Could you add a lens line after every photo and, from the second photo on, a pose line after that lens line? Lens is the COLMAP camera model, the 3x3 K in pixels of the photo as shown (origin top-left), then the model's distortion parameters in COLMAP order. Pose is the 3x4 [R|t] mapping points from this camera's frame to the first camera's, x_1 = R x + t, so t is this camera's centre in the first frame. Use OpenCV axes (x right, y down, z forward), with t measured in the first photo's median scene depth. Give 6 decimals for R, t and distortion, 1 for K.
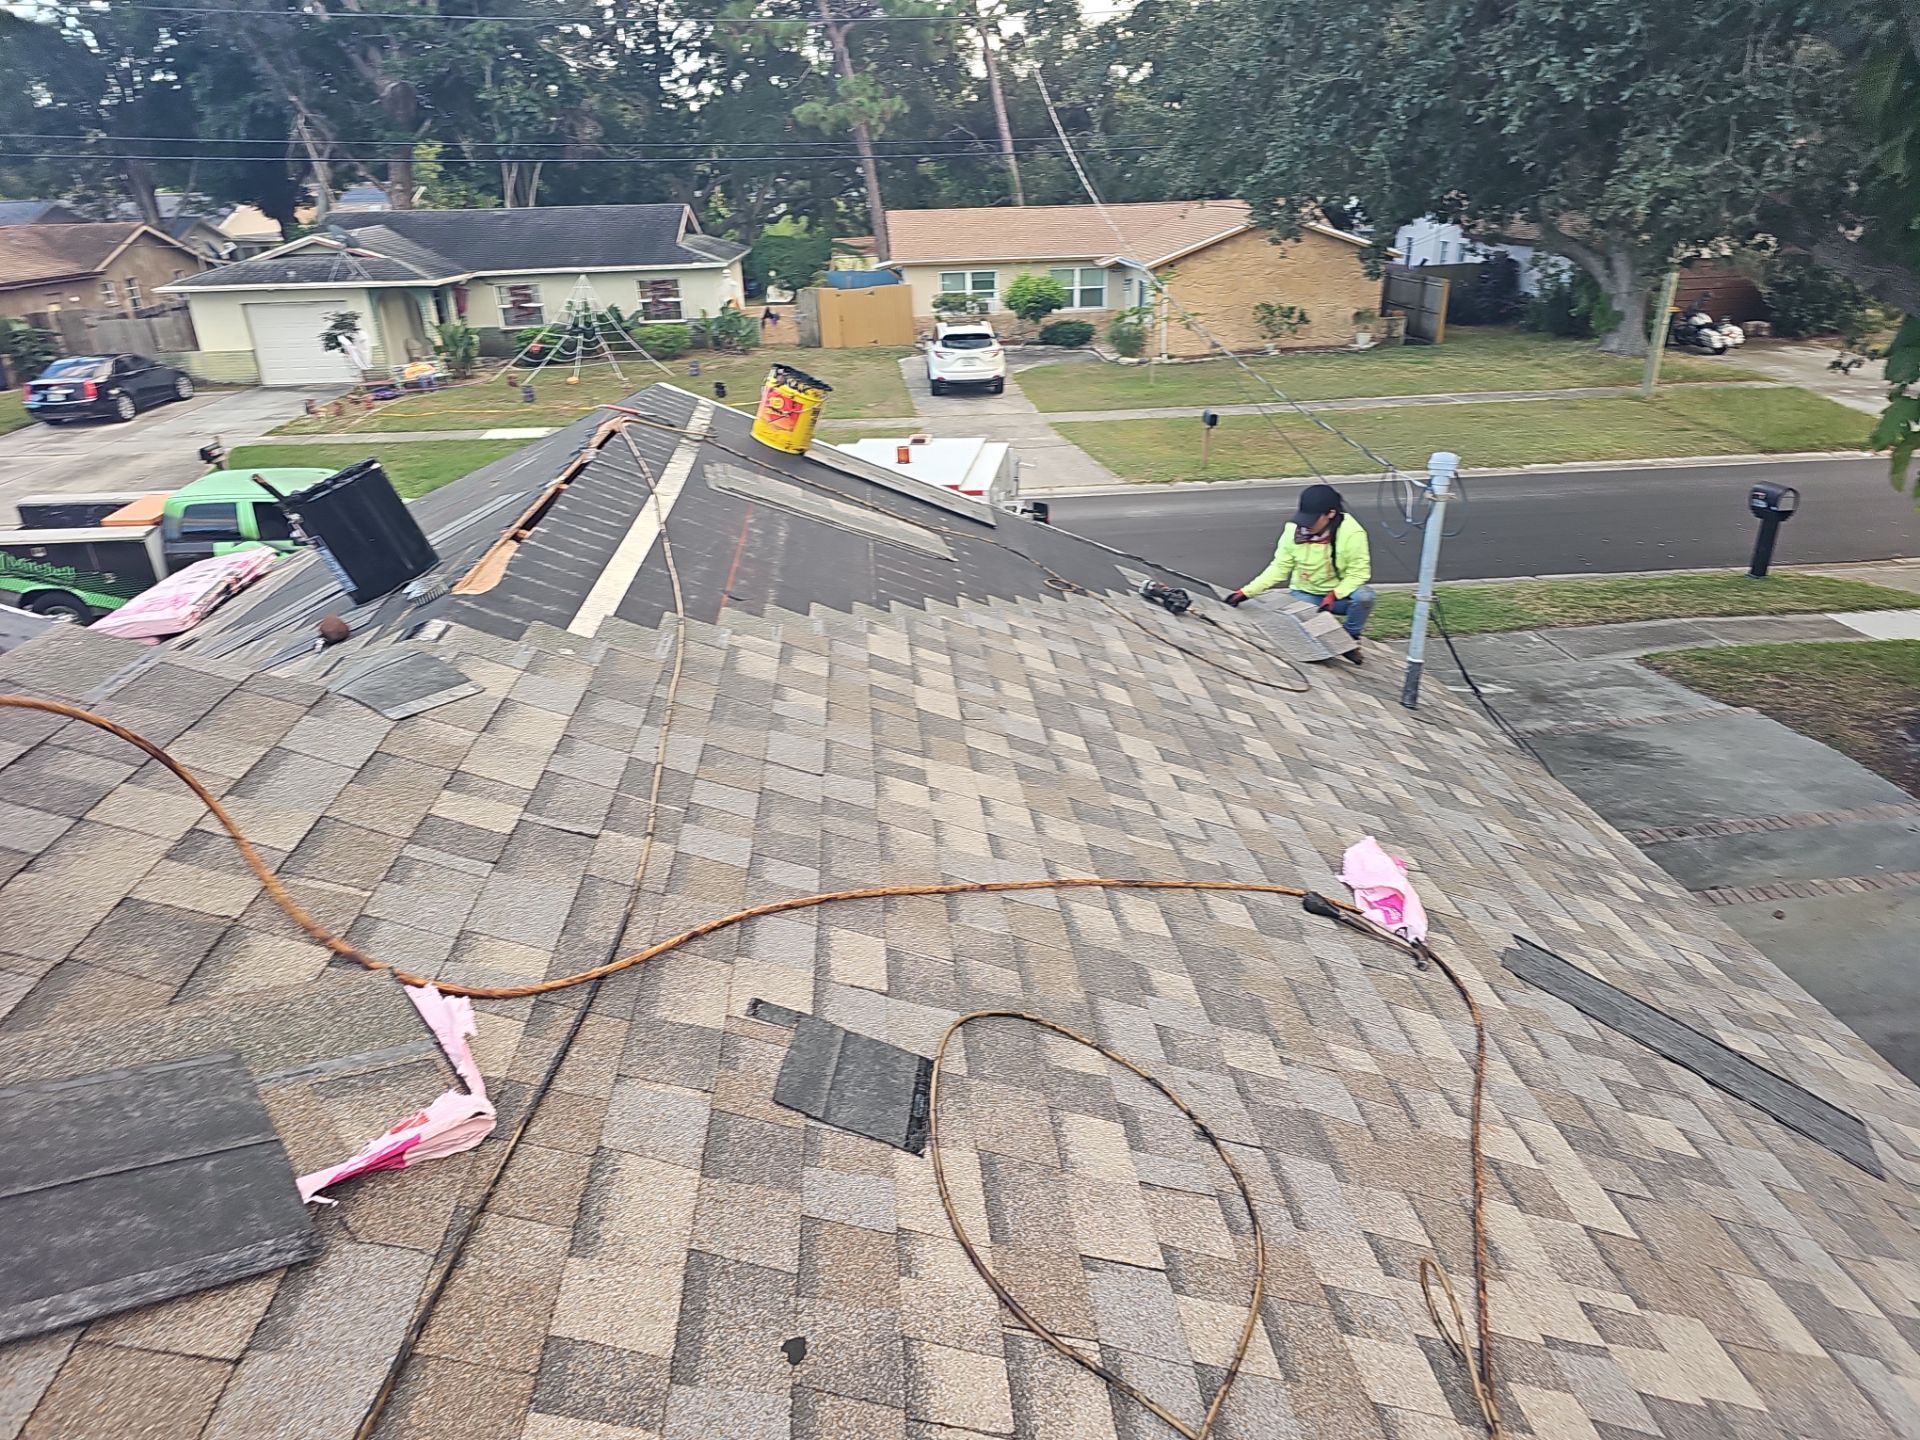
lens RADIAL K [[1198.5, 0, 960.0], [0, 1198.5, 720.0], [0, 0, 1]] dist [0.076904, -0.051083]
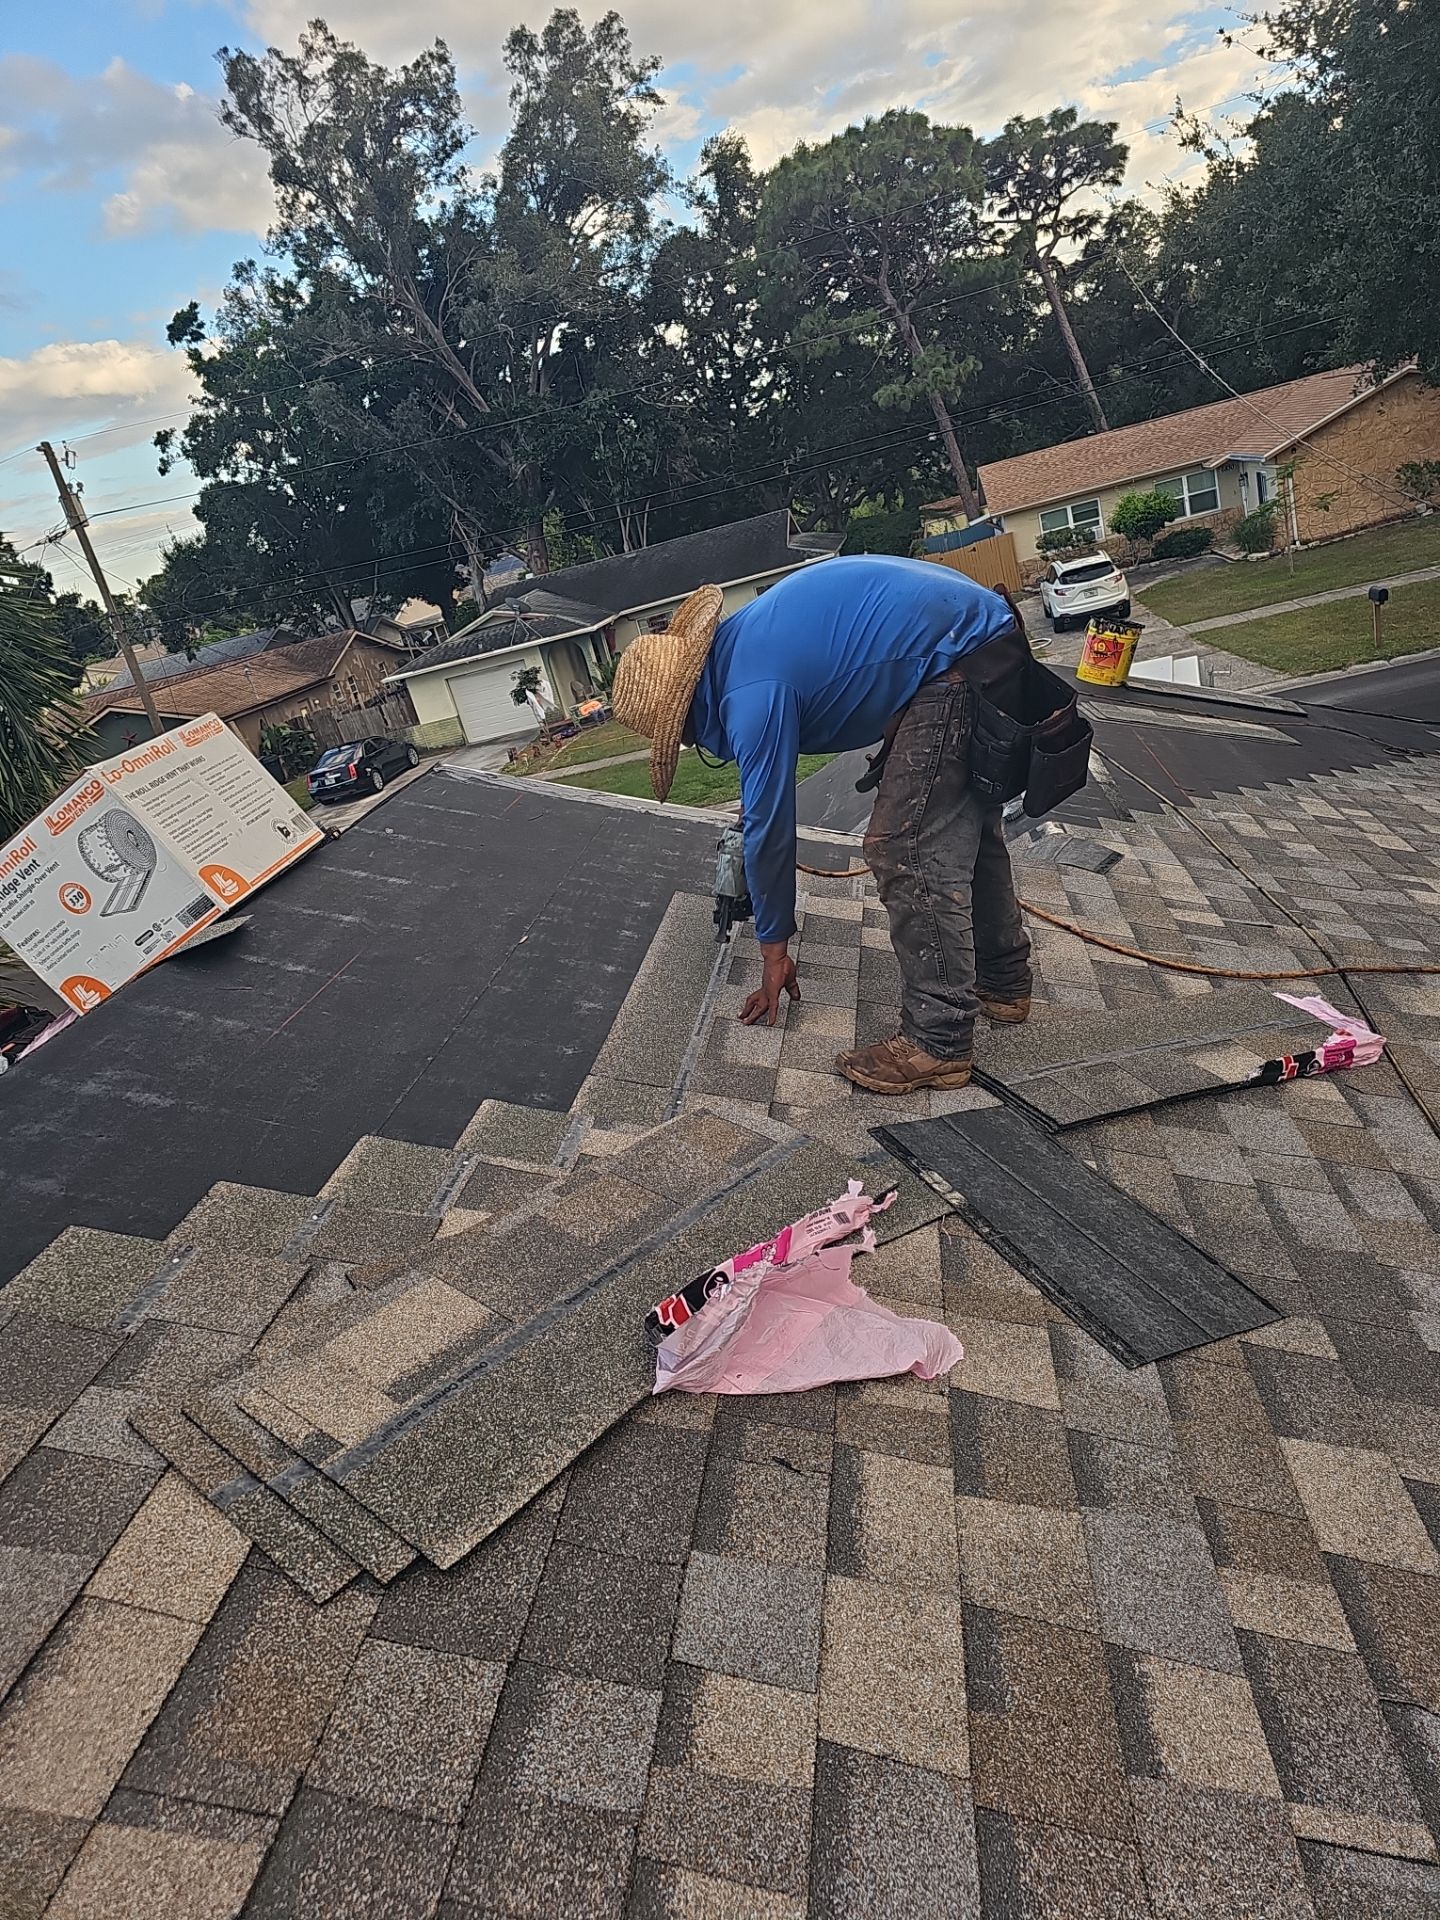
lens RADIAL K [[1198.5, 0, 749.6], [0, 1198.5, 939.2], [0, 0, 1]] dist [0.076904, -0.051083]
pose [[0.955595, -0.131812, -0.263558, -0.030699], [0.122010, 0.991097, -0.053294, 0.006589], [0.268237, 0.018770, 0.963170, -0.035209]]
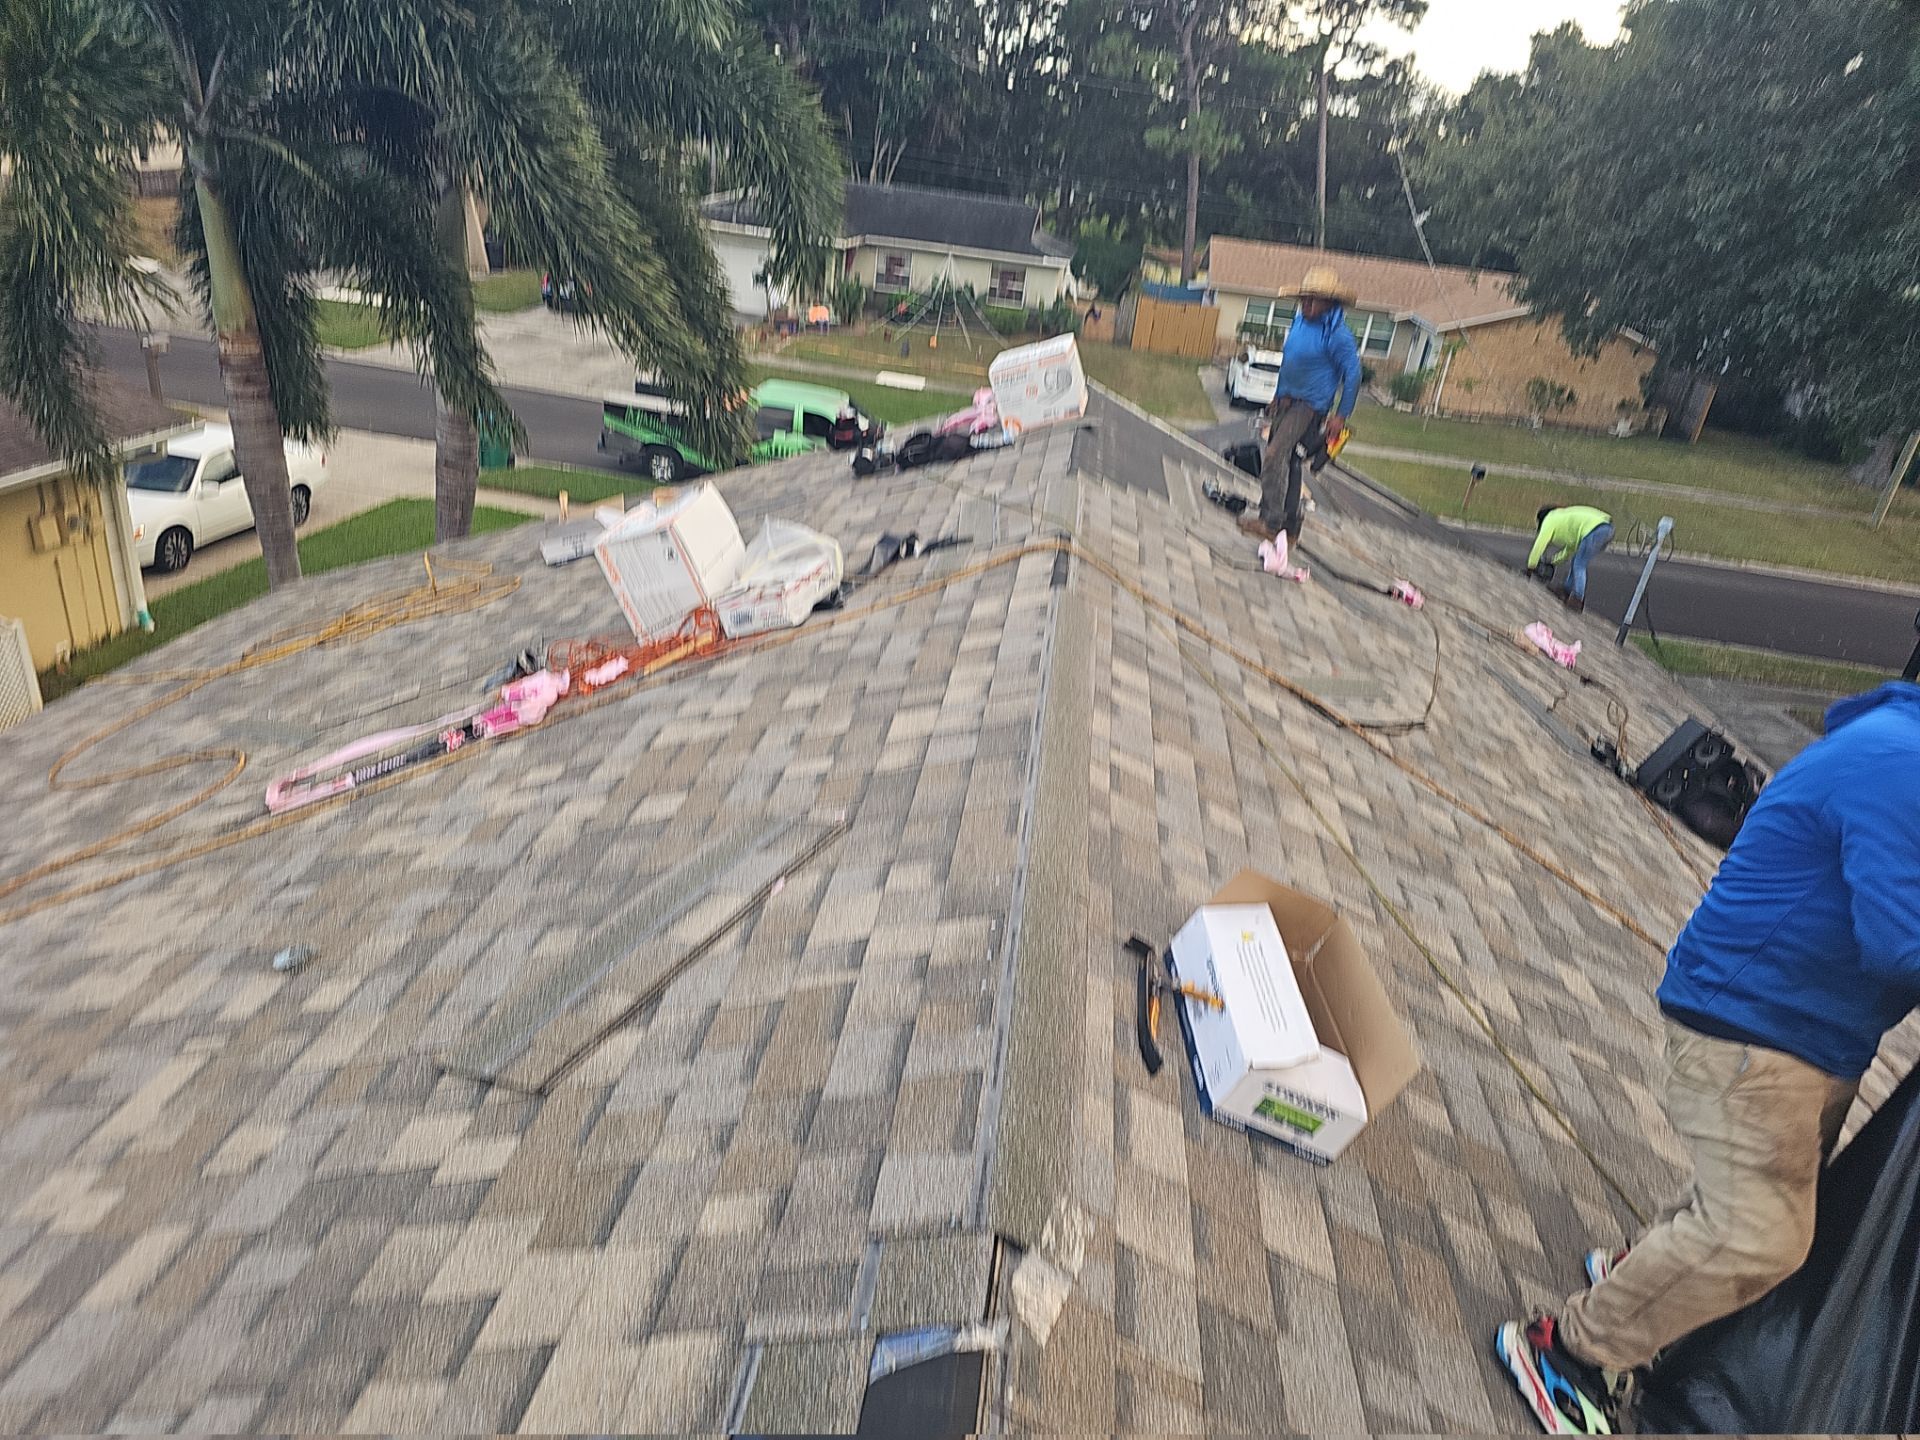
lens RADIAL K [[1181.5, 0, 960.0], [0, 1181.5, 720.0], [0, 0, 1]] dist [0.043128, -0.000002]
pose [[0.968571, 0.216424, -0.122600, -0.061979], [-0.214124, 0.976289, 0.031797, 0.043086], [0.126574, -0.004546, 0.991947, -0.165440]]
